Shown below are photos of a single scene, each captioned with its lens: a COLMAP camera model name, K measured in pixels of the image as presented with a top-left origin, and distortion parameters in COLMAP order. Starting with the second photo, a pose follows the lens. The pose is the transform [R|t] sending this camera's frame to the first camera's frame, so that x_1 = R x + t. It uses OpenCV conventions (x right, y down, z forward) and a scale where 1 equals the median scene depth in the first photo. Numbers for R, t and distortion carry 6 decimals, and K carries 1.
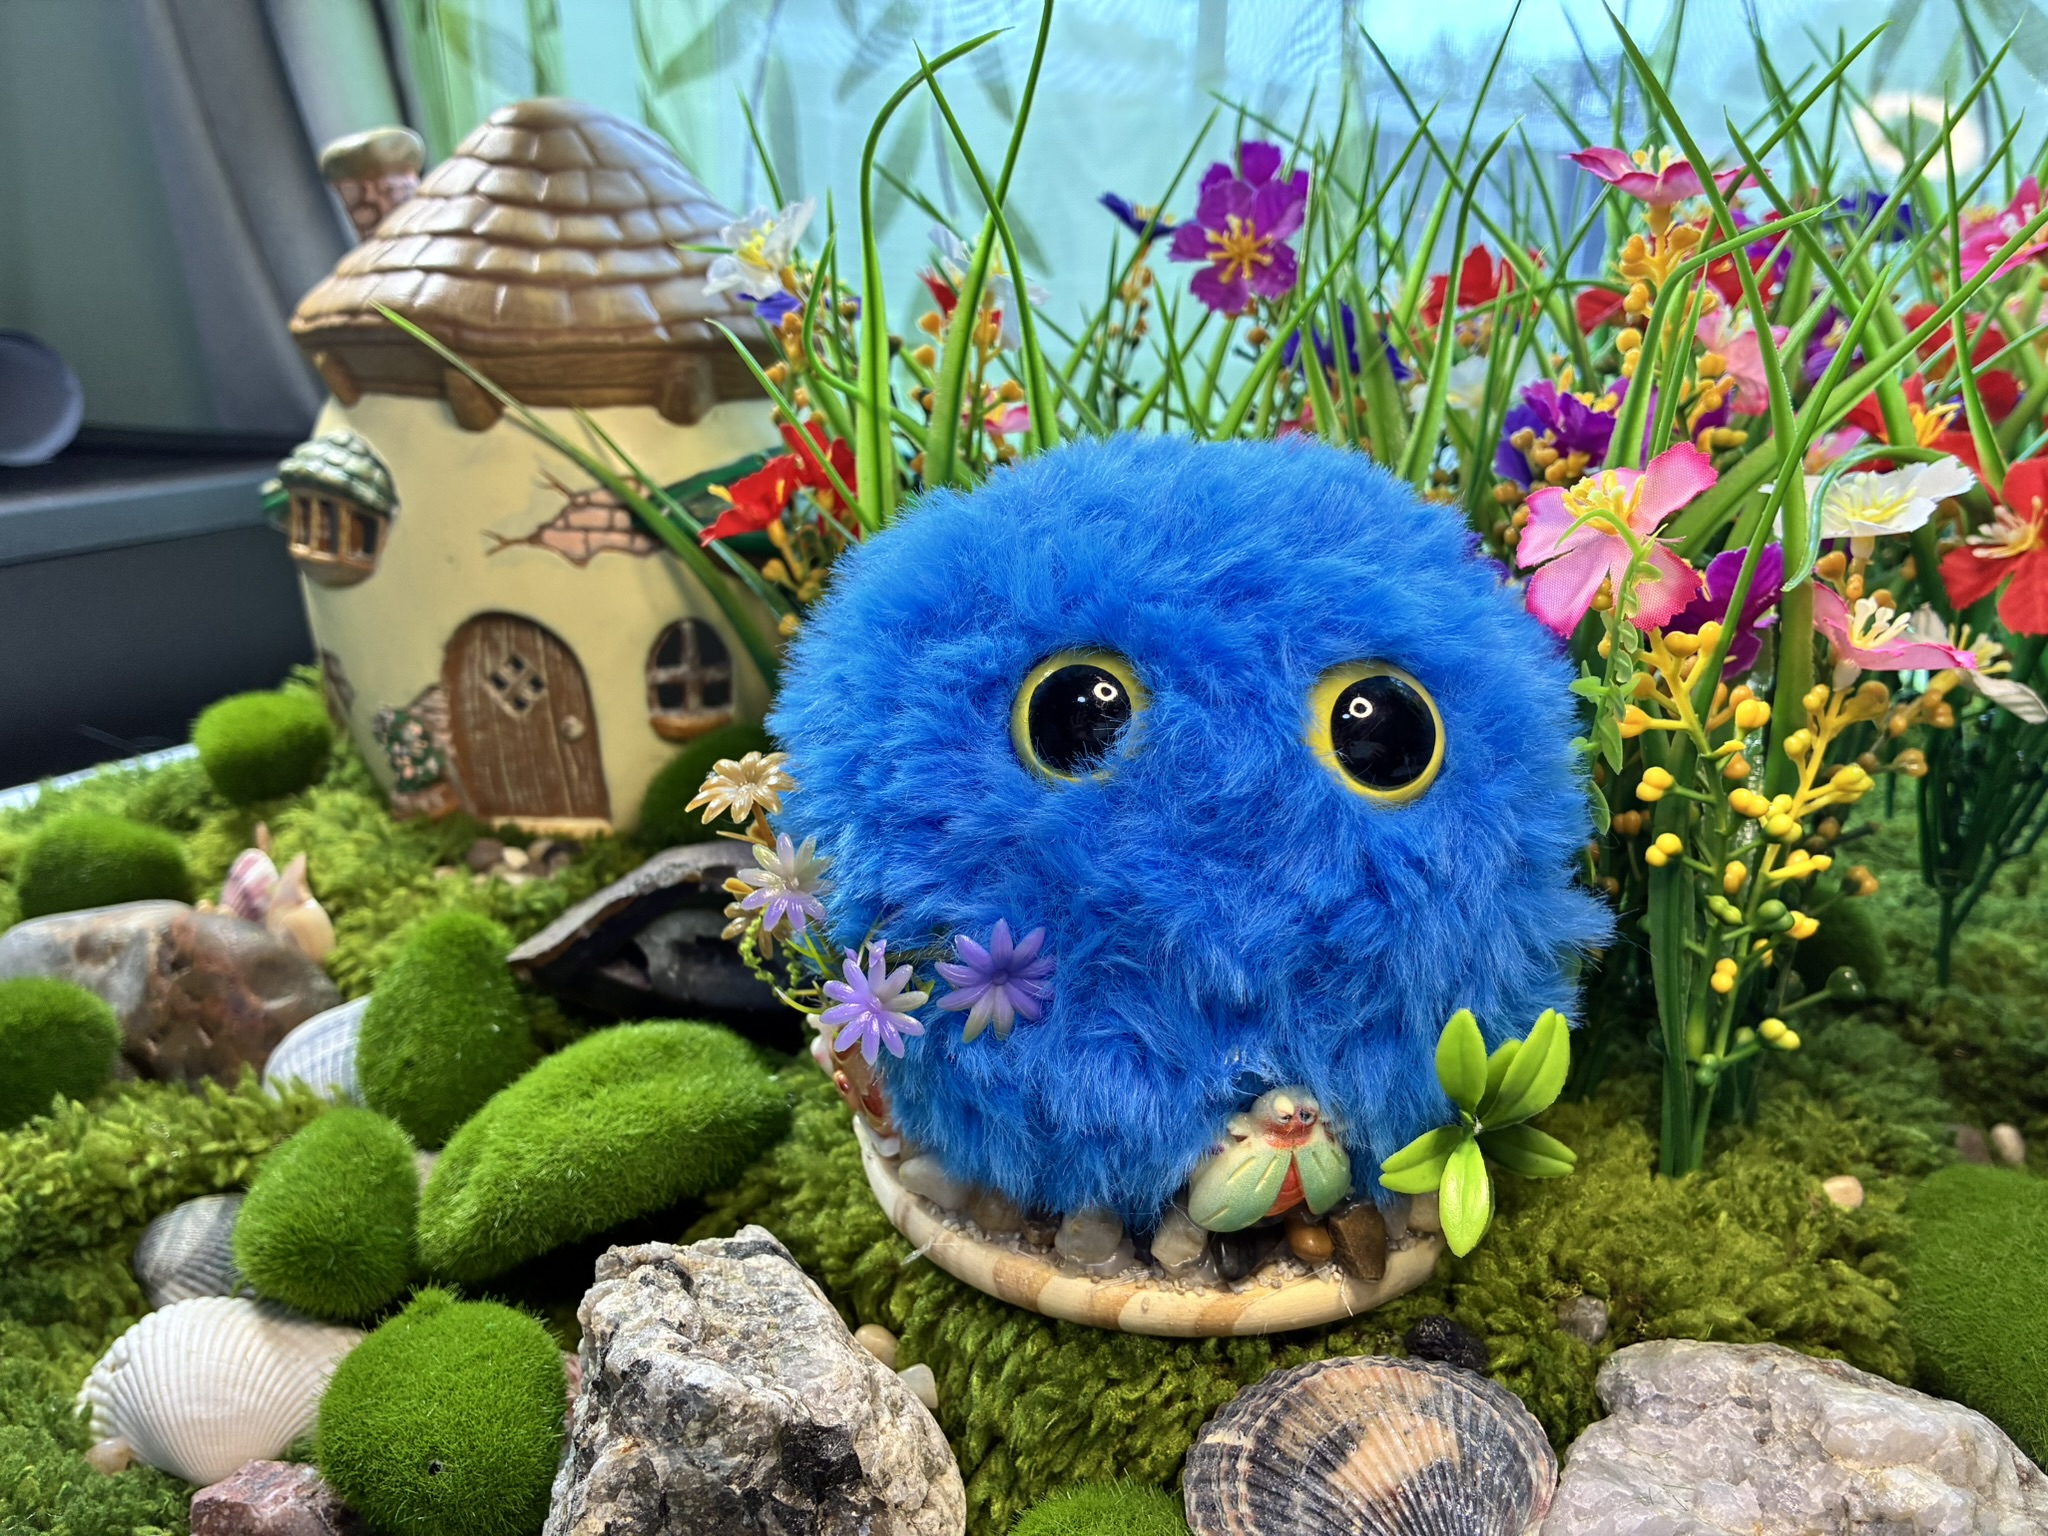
lens RADIAL K [[1547.0, 0, 1025.9], [0, 1547.0, 769.8], [0, 0, 1]] dist [0.004235, -0.003339]
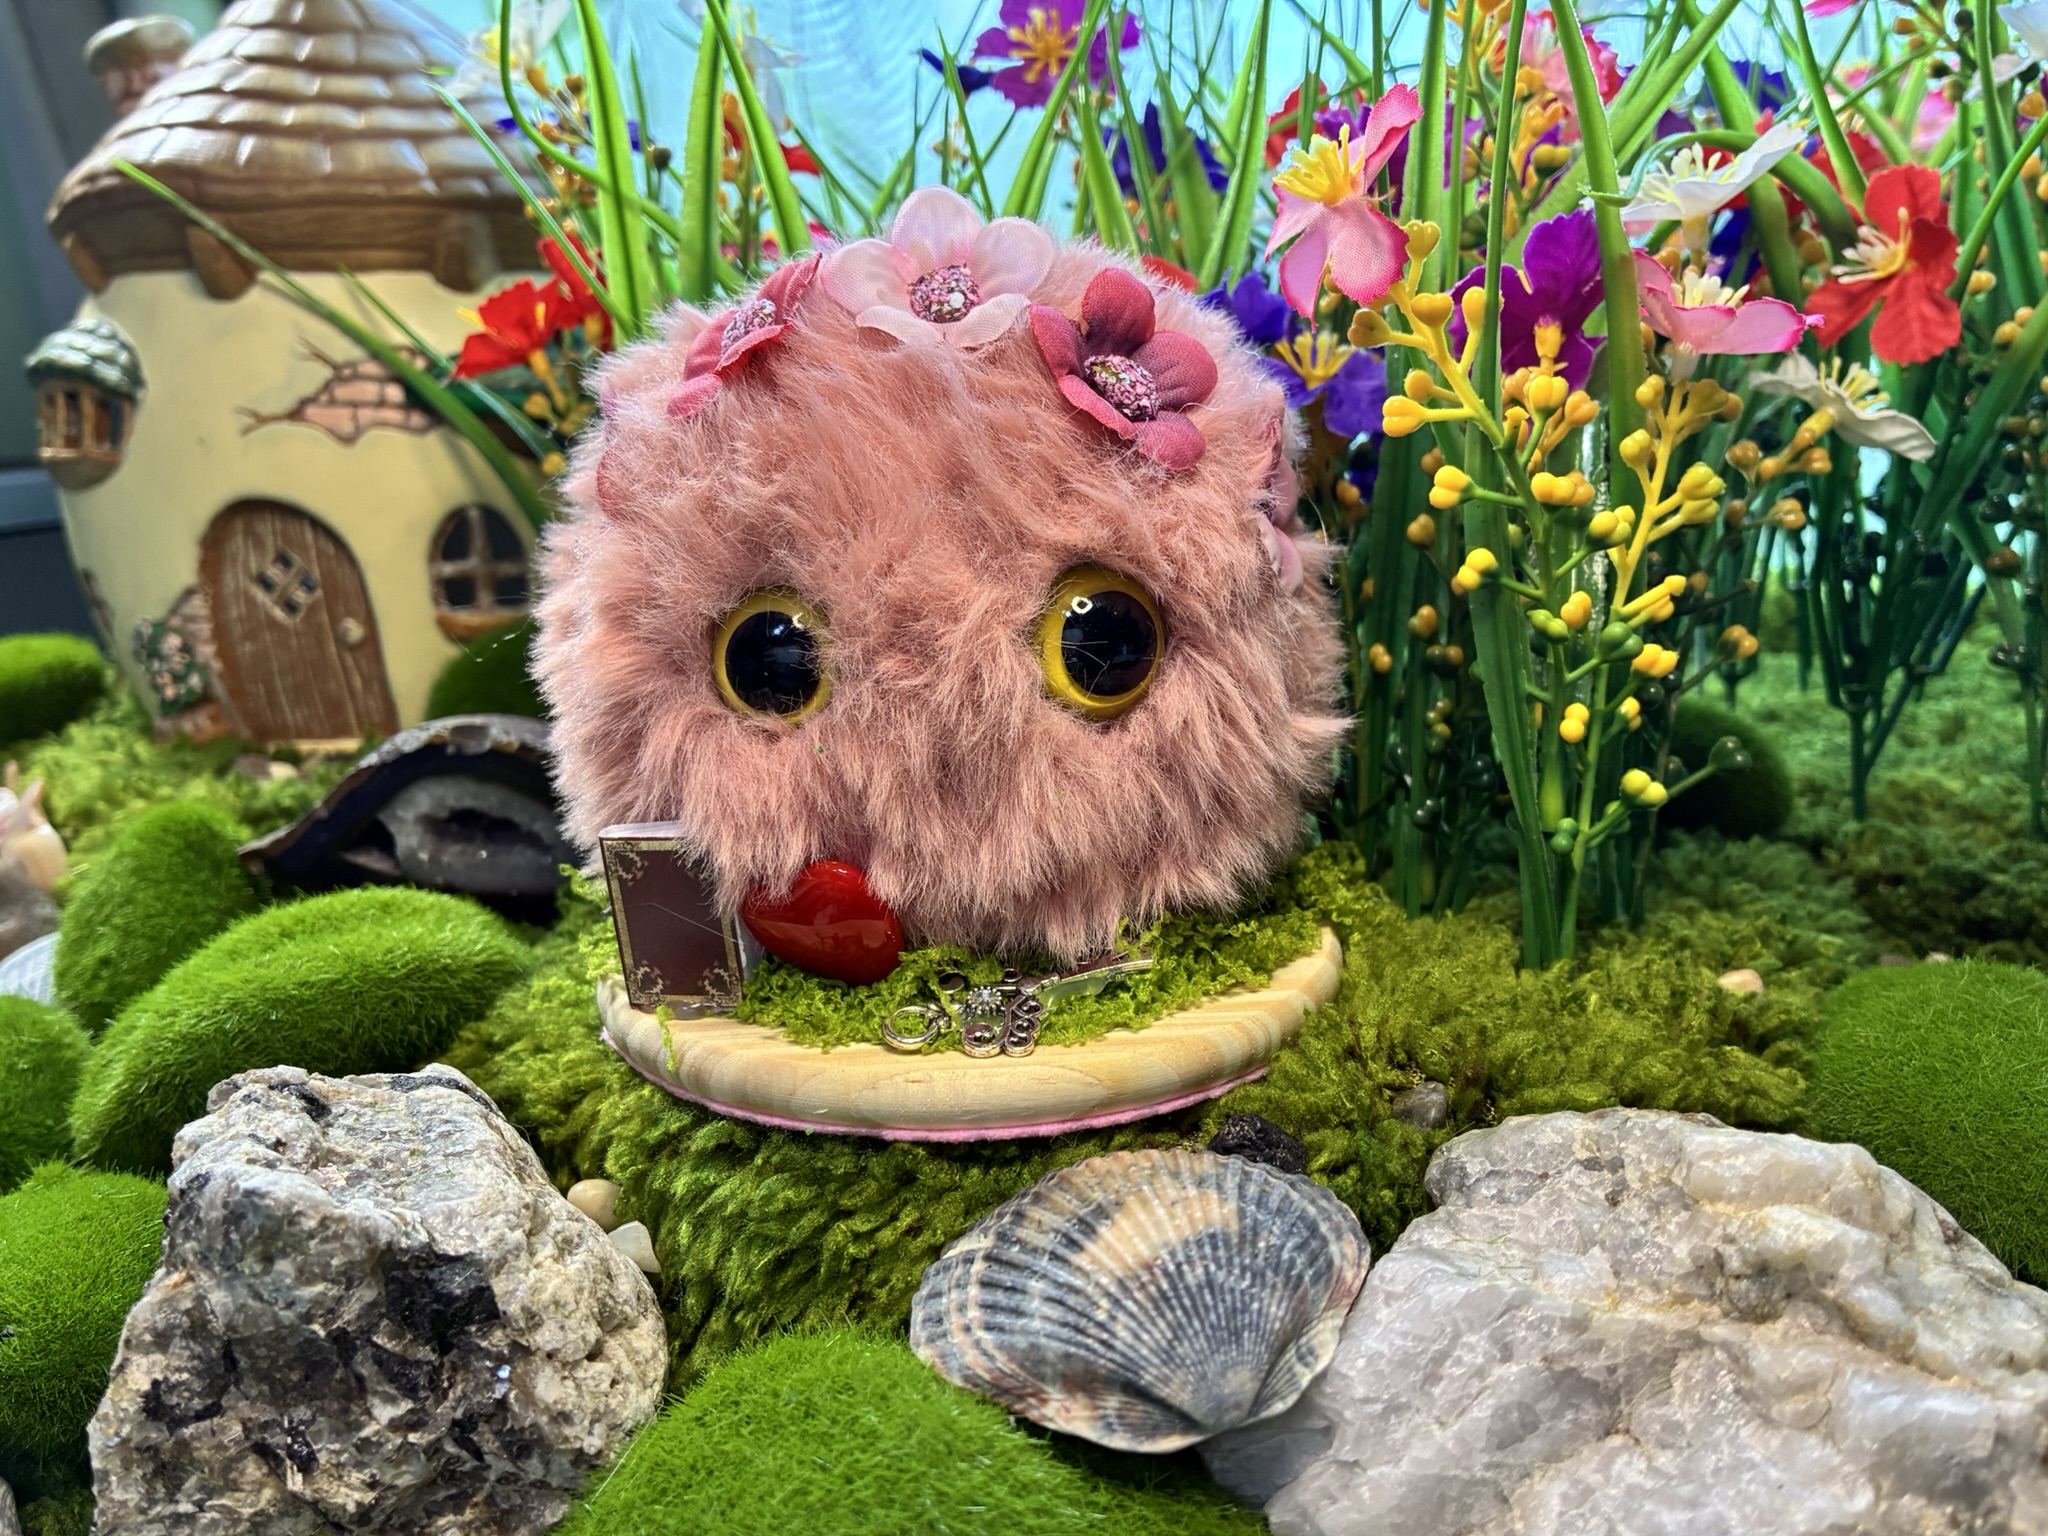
lens RADIAL K [[1548.6, 0, 1028.6], [0, 1548.6, 743.5], [0, 0, 1]] dist [0.057833, -0.086564]
pose [[0.998858, -0.042949, 0.020945, 0.085649], [0.044335, 0.996498, -0.070897, 0.128377], [-0.017827, 0.071744, 0.997264, 0.094652]]
